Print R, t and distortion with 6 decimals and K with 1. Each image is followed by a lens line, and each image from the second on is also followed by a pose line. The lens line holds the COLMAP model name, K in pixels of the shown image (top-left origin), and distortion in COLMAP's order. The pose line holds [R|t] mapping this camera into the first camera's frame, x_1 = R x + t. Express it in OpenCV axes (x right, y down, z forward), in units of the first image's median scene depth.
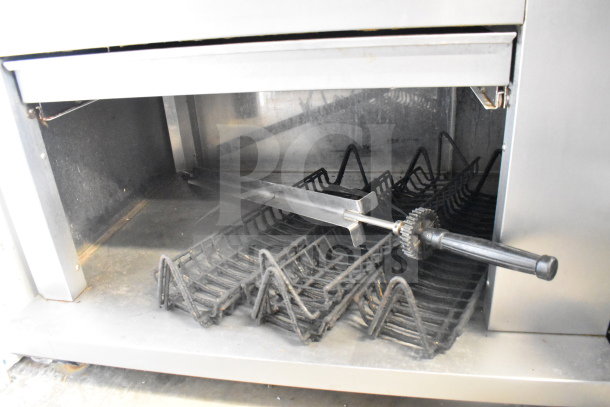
lens RADIAL K [[467.6, 0, 305.0], [0, 467.6, 203.5], [0, 0, 1]] dist [-0.110520, 0.026958]
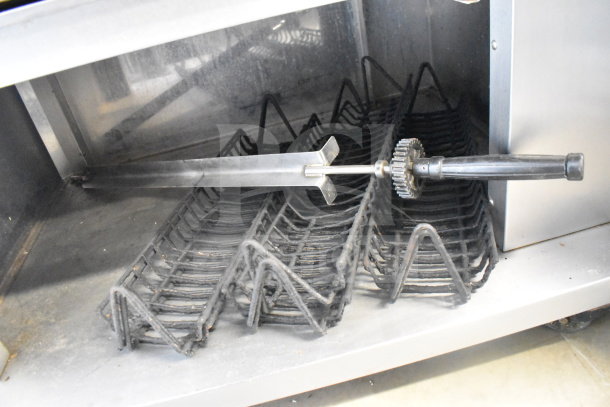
lens RADIAL K [[467.6, 0, 305.0], [0, 467.6, 203.5], [0, 0, 1]] dist [-0.110520, 0.026958]
pose [[0.931396, -0.277735, 0.235296, -0.132291], [0.255968, 0.959318, 0.119120, -0.021904], [-0.258808, -0.050720, 0.964596, 0.185499]]
